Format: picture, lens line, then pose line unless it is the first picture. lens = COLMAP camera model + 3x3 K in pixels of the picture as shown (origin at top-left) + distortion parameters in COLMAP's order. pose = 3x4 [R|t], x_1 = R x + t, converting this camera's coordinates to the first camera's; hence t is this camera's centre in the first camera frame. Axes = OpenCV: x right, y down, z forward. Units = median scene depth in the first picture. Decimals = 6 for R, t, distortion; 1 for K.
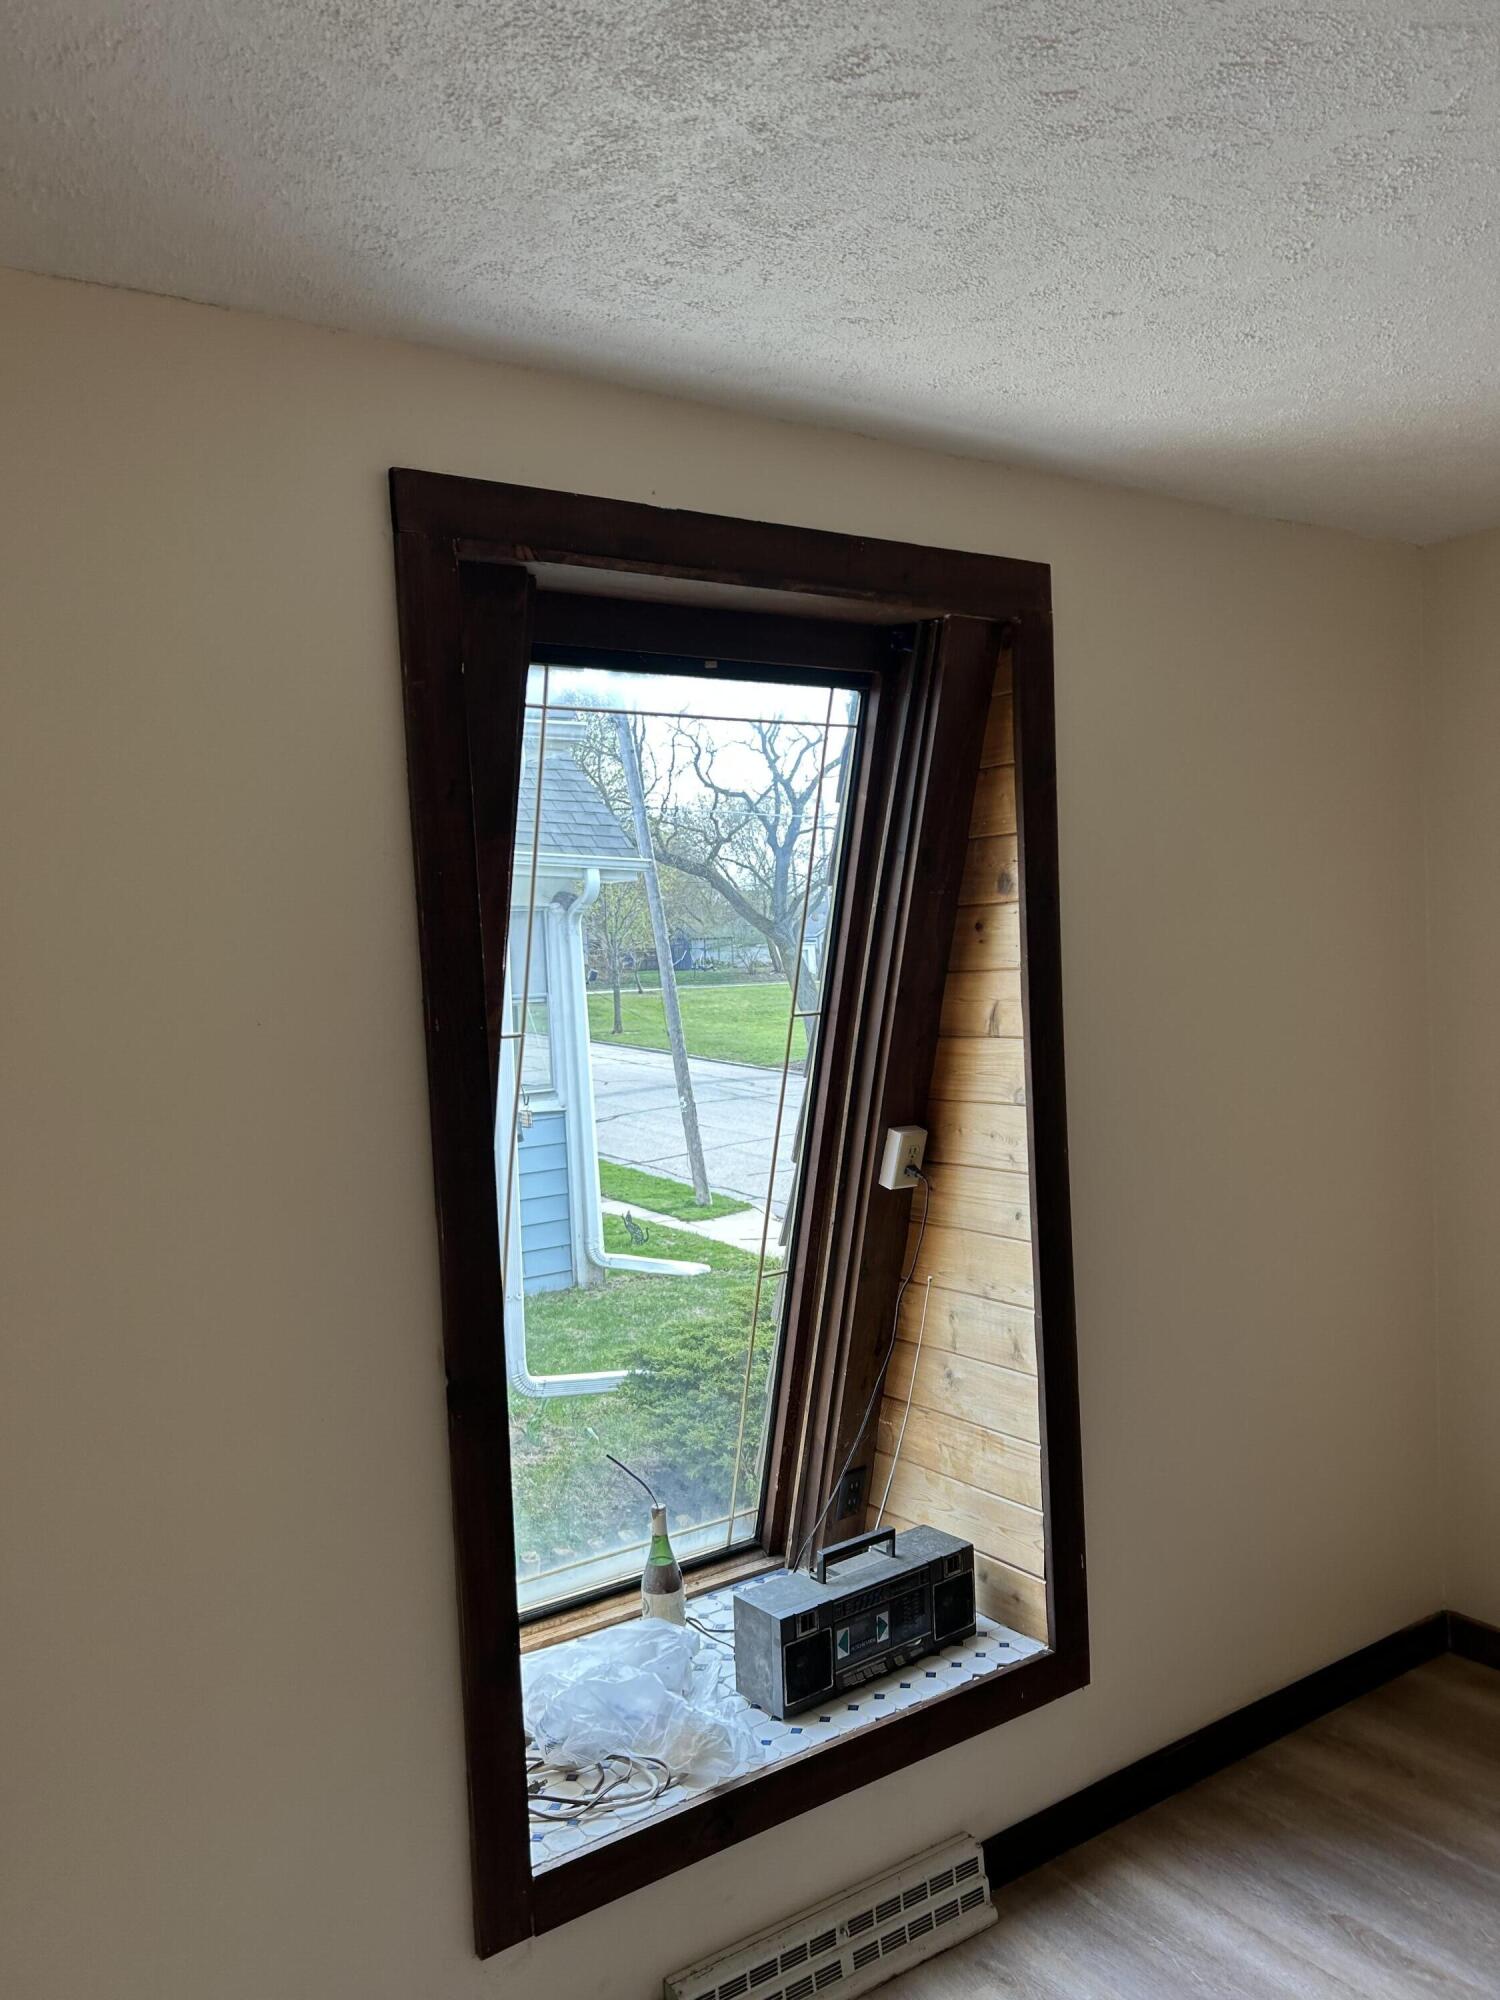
lens RADIAL K [[1542.3, 0, 754.3], [0, 1542.3, 1025.1], [0, 0, 1]] dist [0.034868, -0.000681]
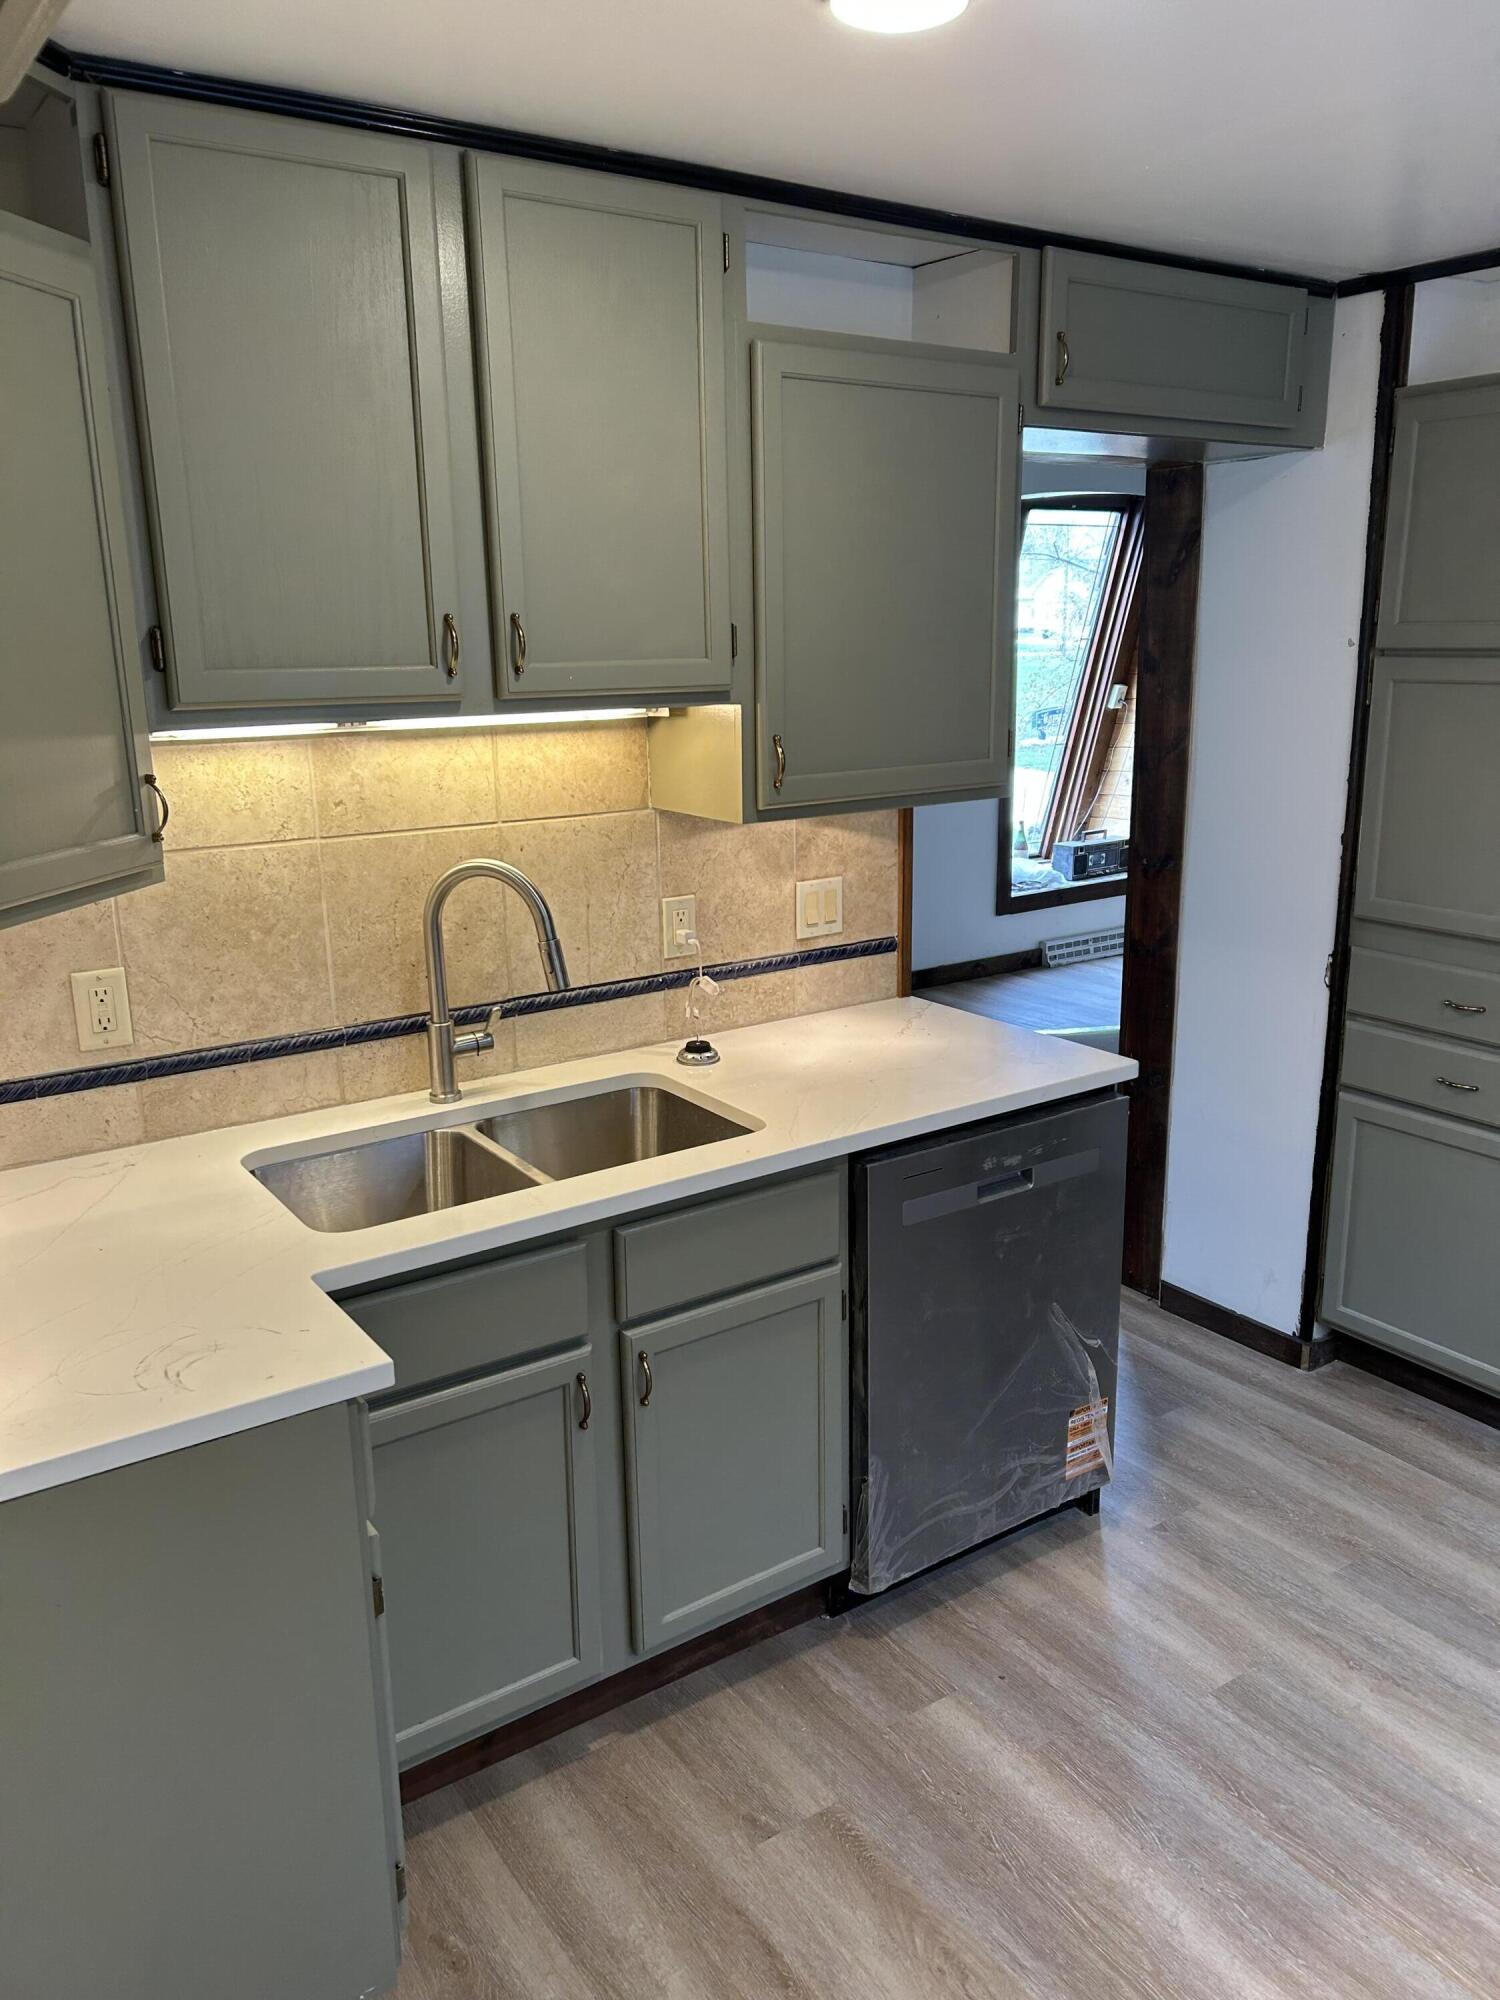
lens RADIAL K [[1526.9, 0, 750.5], [0, 1526.9, 1008.3], [0, 0, 1]] dist [0.066000, -0.060636]
pose [[0.999495, 0.031040, -0.006780, -0.524884], [-0.029083, 0.979749, 0.198104, 0.111607], [0.012792, -0.197807, 0.980158, -1.786147]]
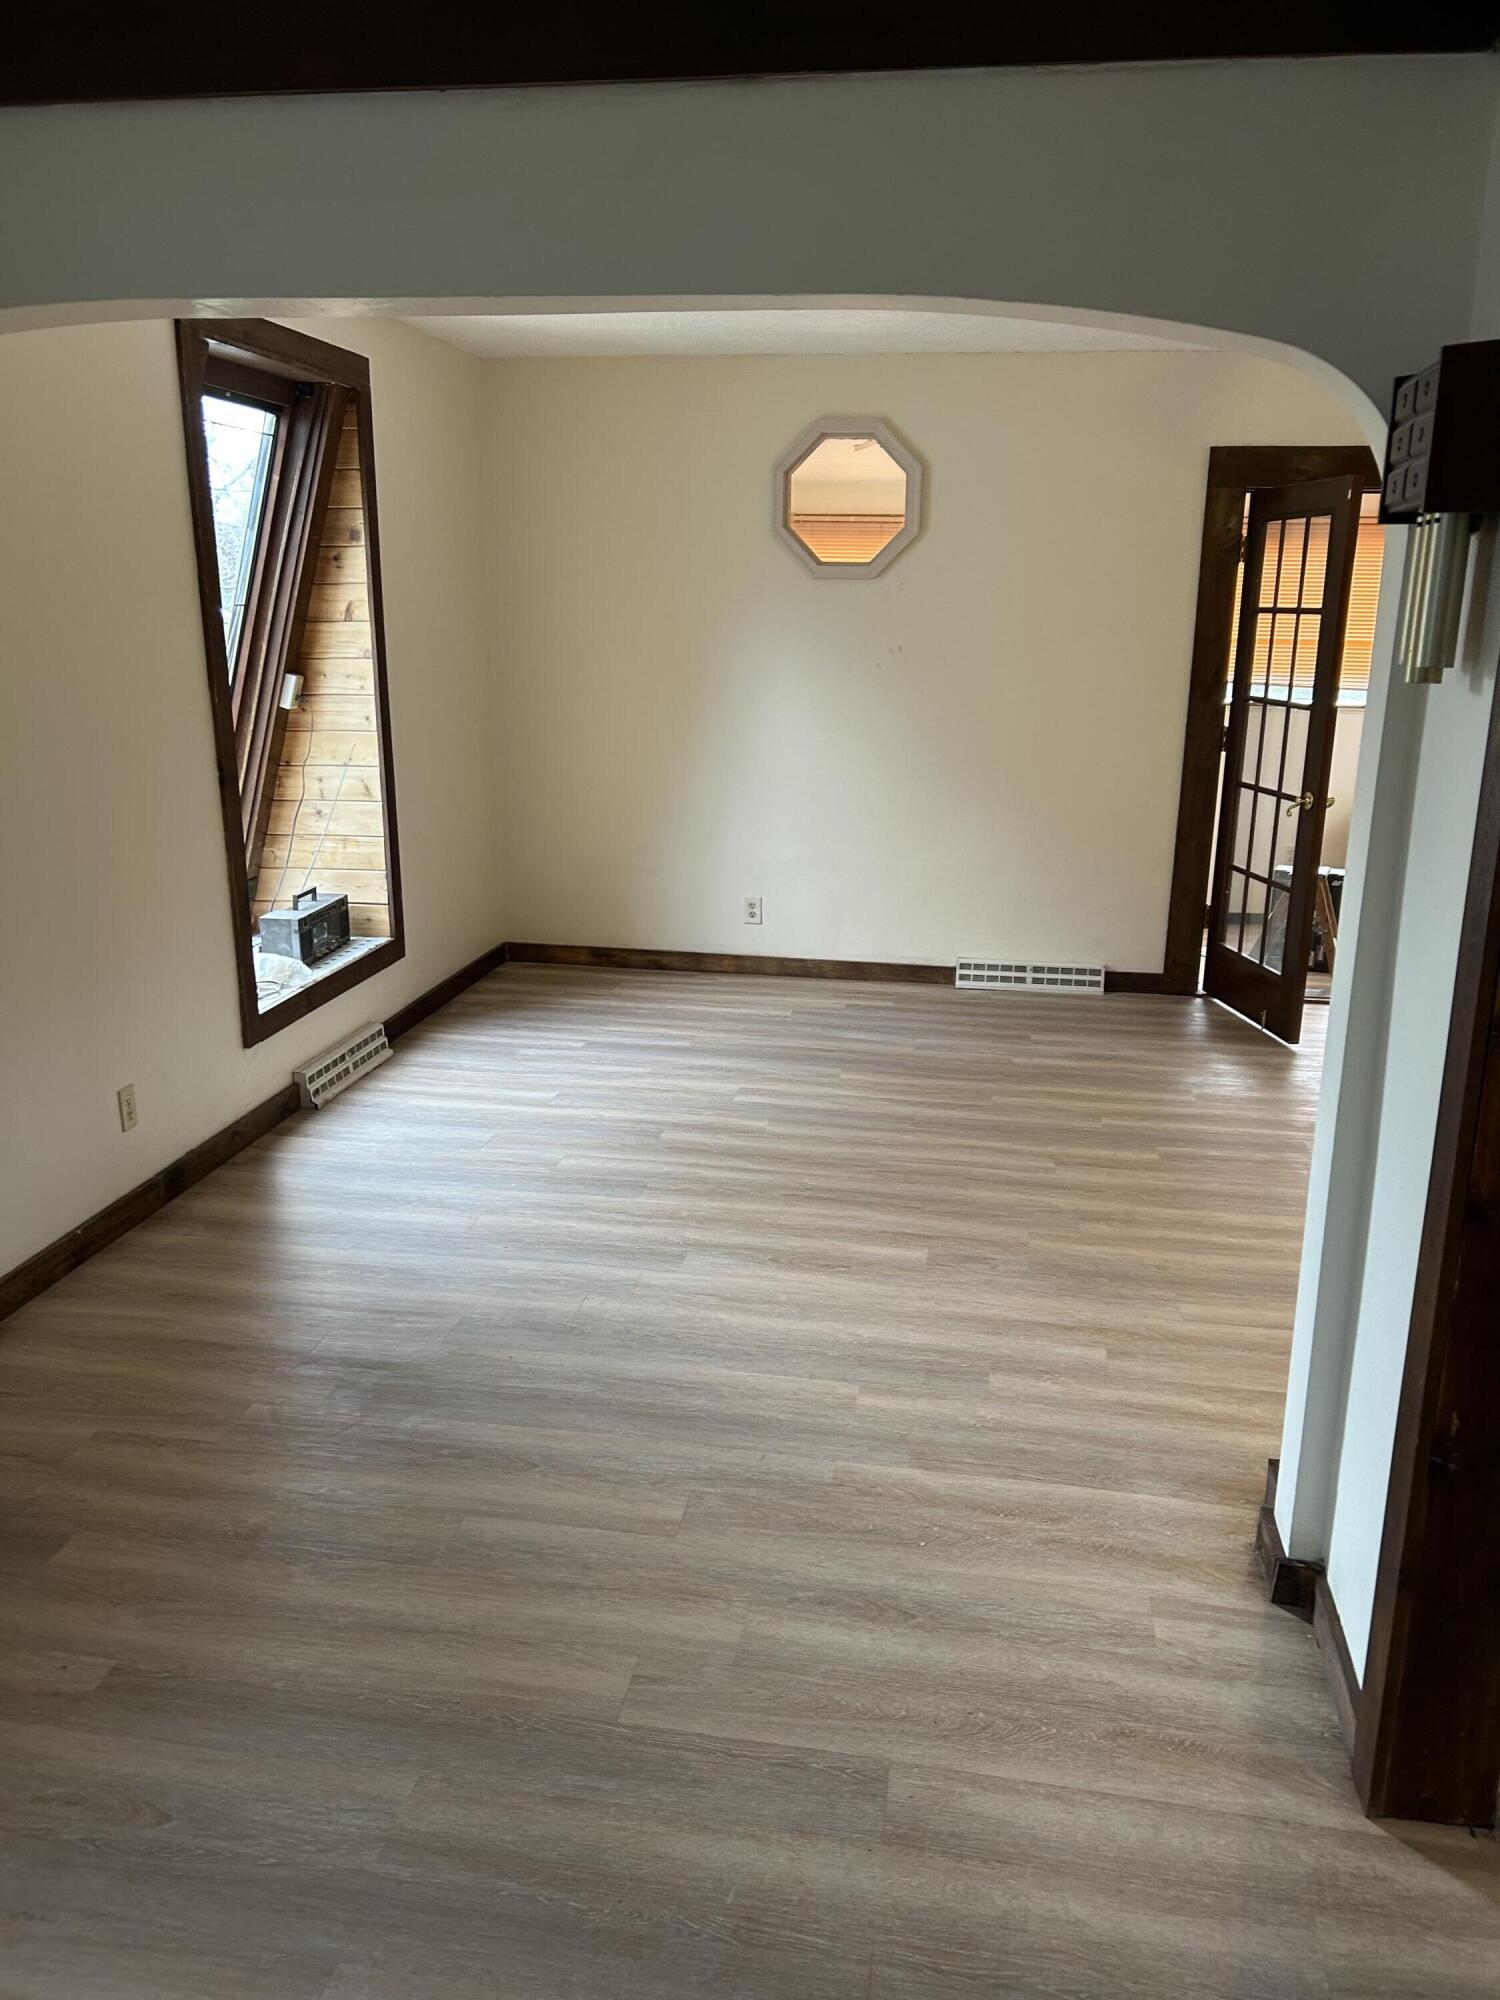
lens RADIAL K [[1526.9, 0, 750.5], [0, 1526.9, 1008.3], [0, 0, 1]] dist [0.066000, -0.060636]
pose [[0.703547, -0.137829, 0.697155, -0.870978], [-0.004477, 0.980133, 0.198292, 0.095694], [-0.710635, -0.142629, 0.688952, -0.700459]]
